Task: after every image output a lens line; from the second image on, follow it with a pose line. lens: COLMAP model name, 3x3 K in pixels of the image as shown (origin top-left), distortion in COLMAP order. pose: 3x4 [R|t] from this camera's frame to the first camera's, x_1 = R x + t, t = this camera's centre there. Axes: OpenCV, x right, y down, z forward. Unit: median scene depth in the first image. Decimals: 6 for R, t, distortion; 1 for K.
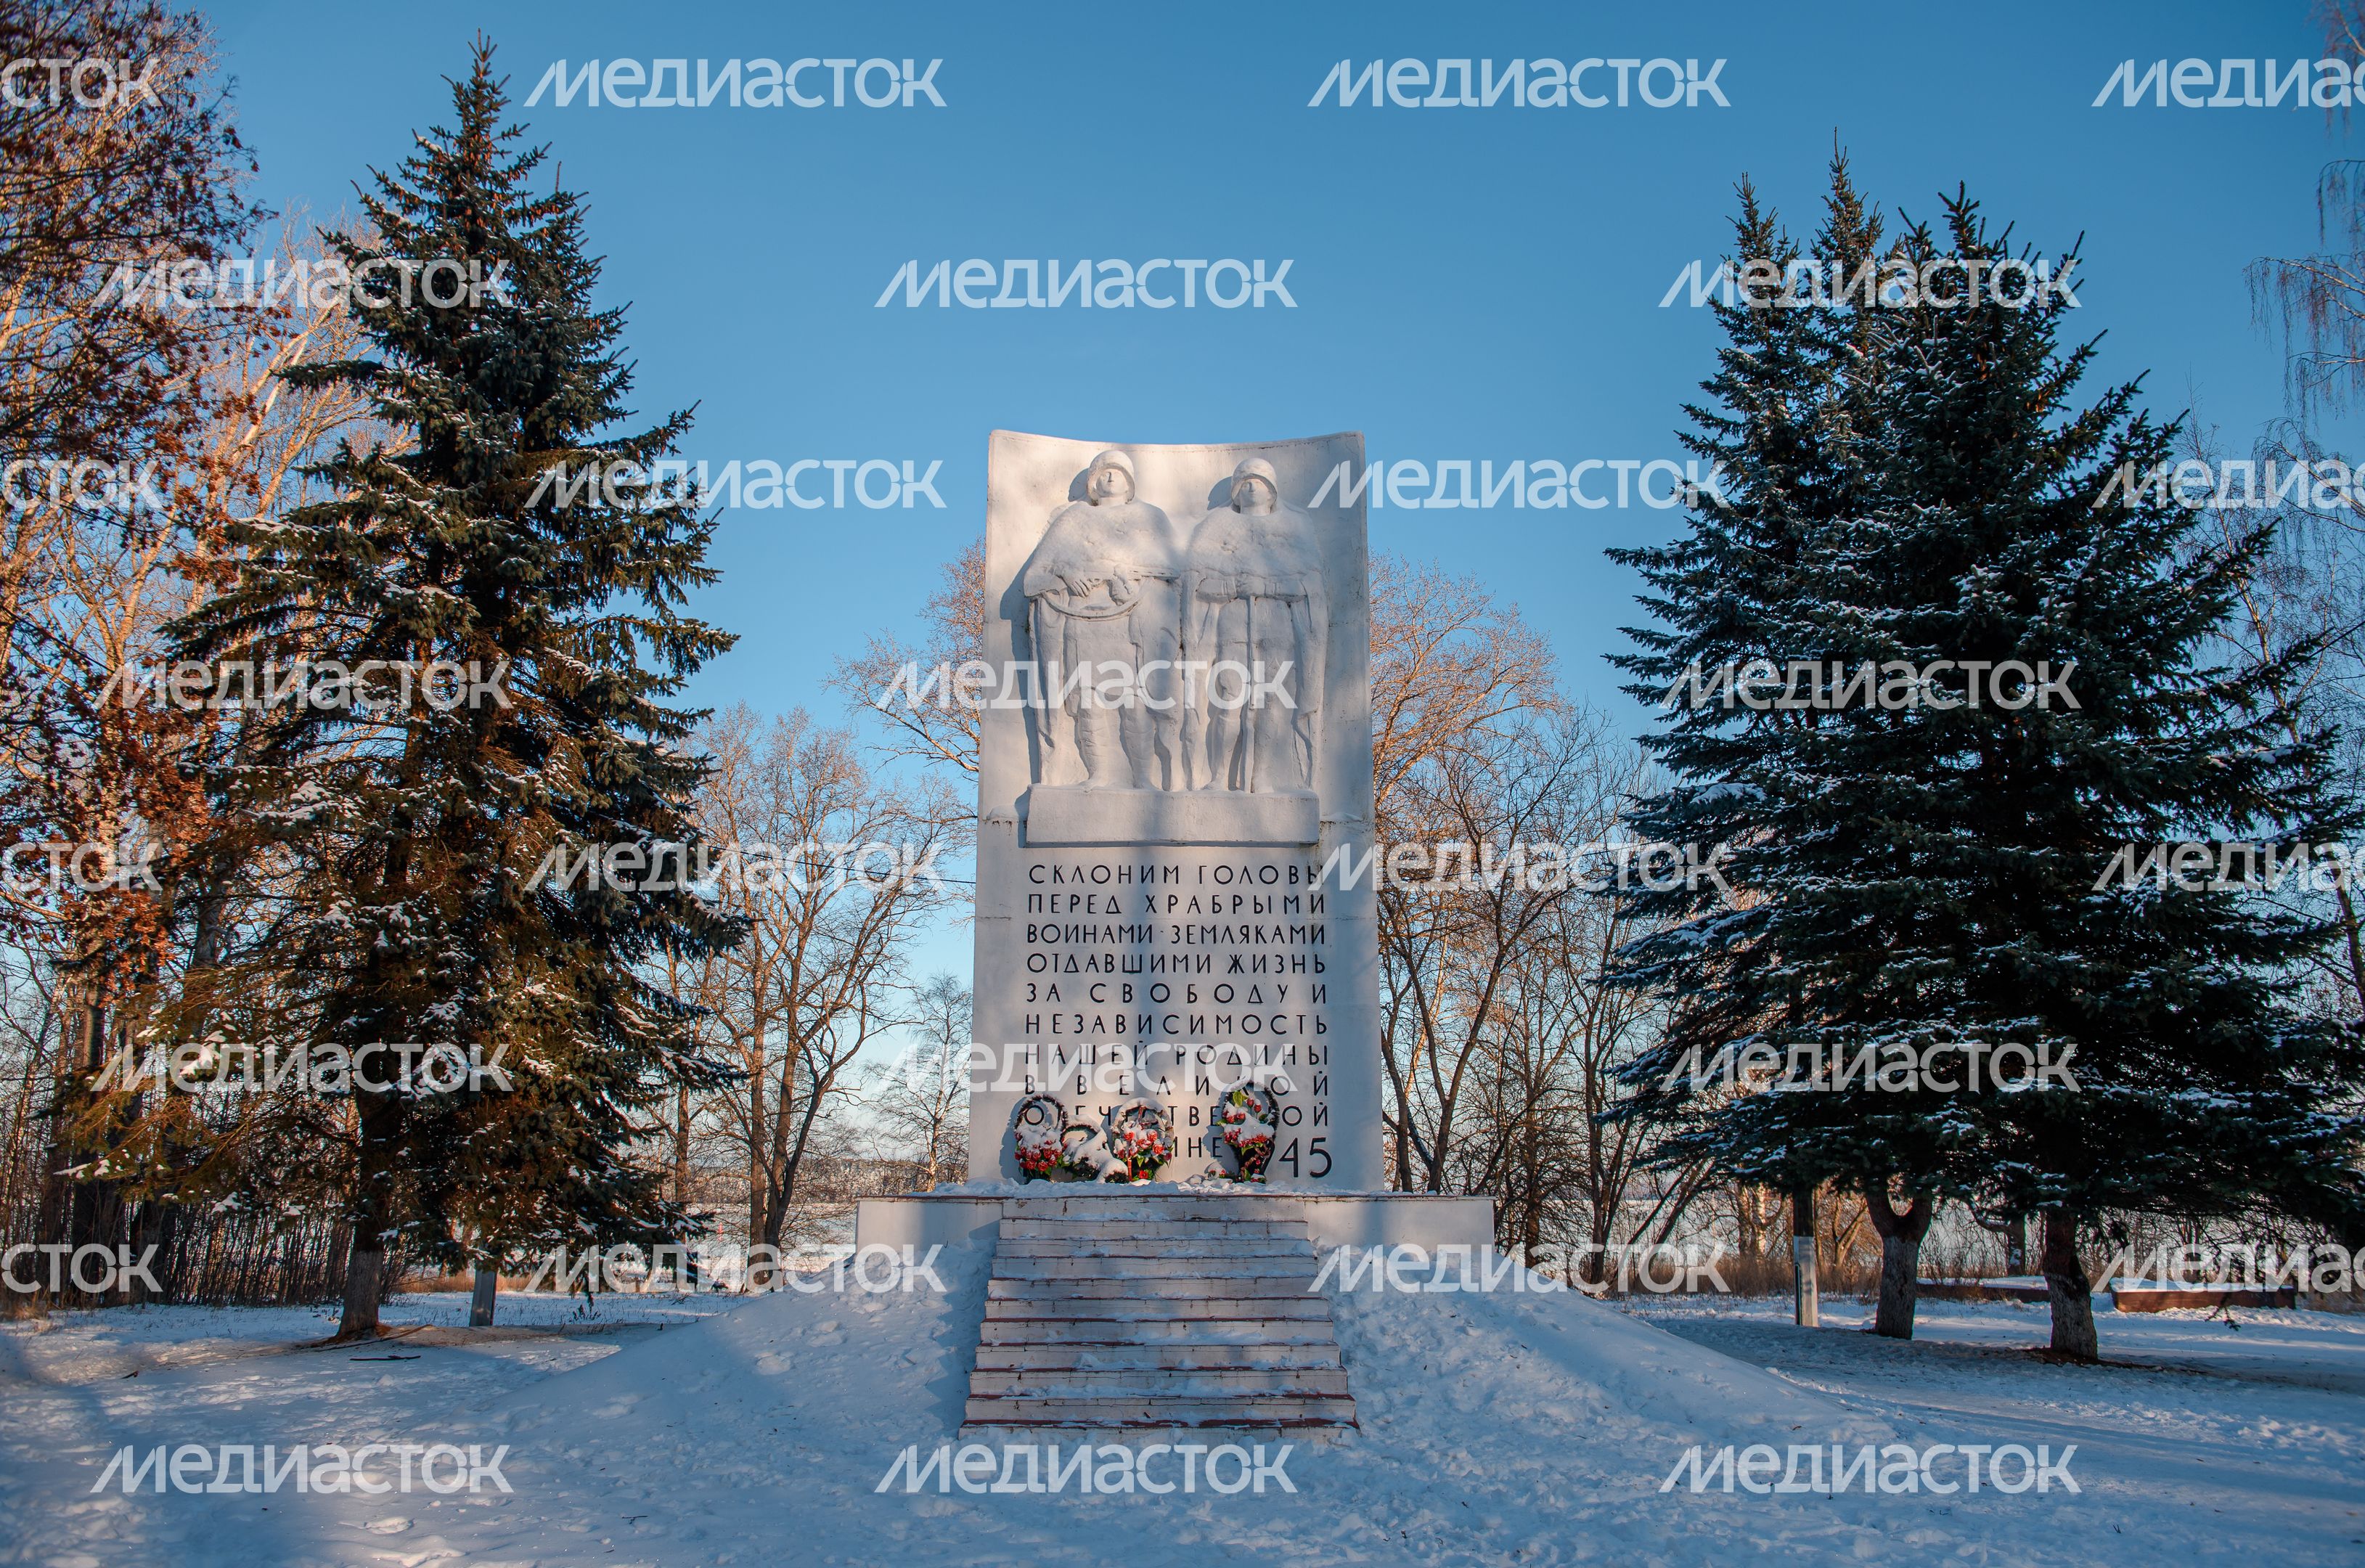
lens RADIAL K [[1823.4, 0, 1182.5], [0, 1823.4, 784.0], [0, 0, 1]] dist [-0.054379, 0.001823]
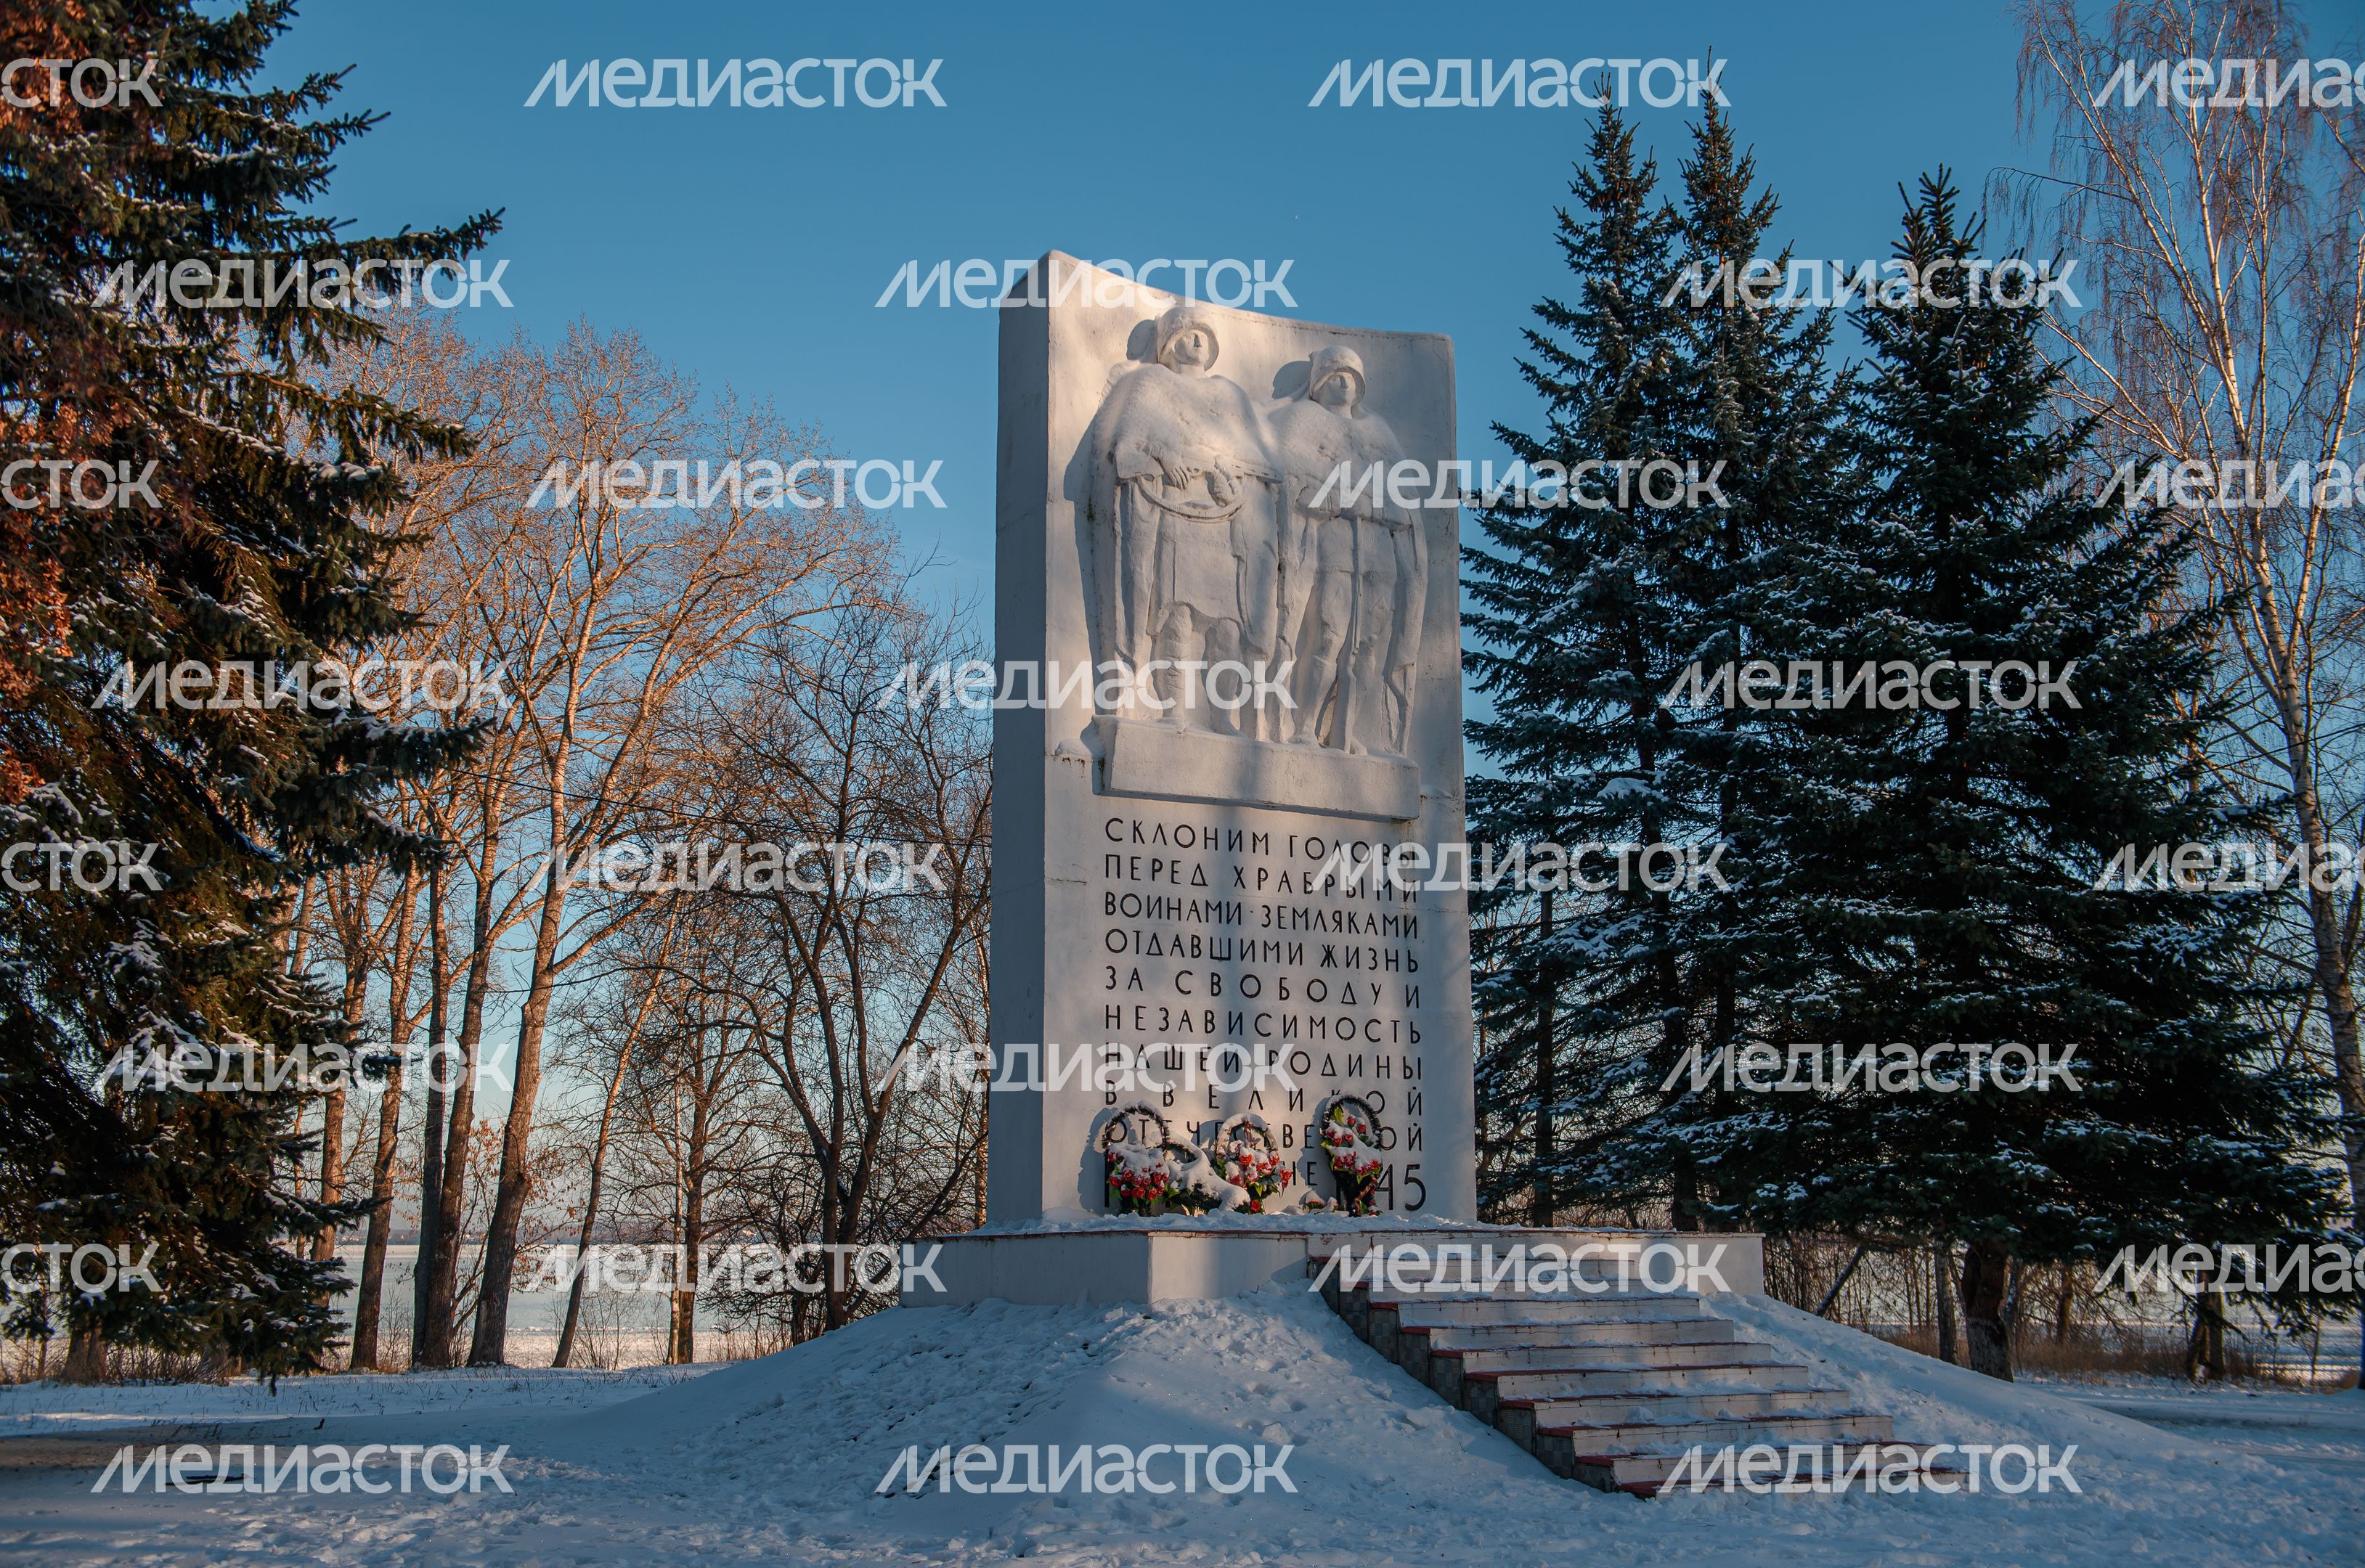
lens RADIAL K [[2463.6, 0, 1182.5], [0, 2463.6, 784.0], [0, 0, 1]] dist [0.016585, 0.002217]
pose [[0.874551, 0.088711, 0.476751, -0.575021], [-0.108028, 0.994060, 0.013198, 0.012277], [-0.472748, -0.063045, 0.878939, 0.040140]]
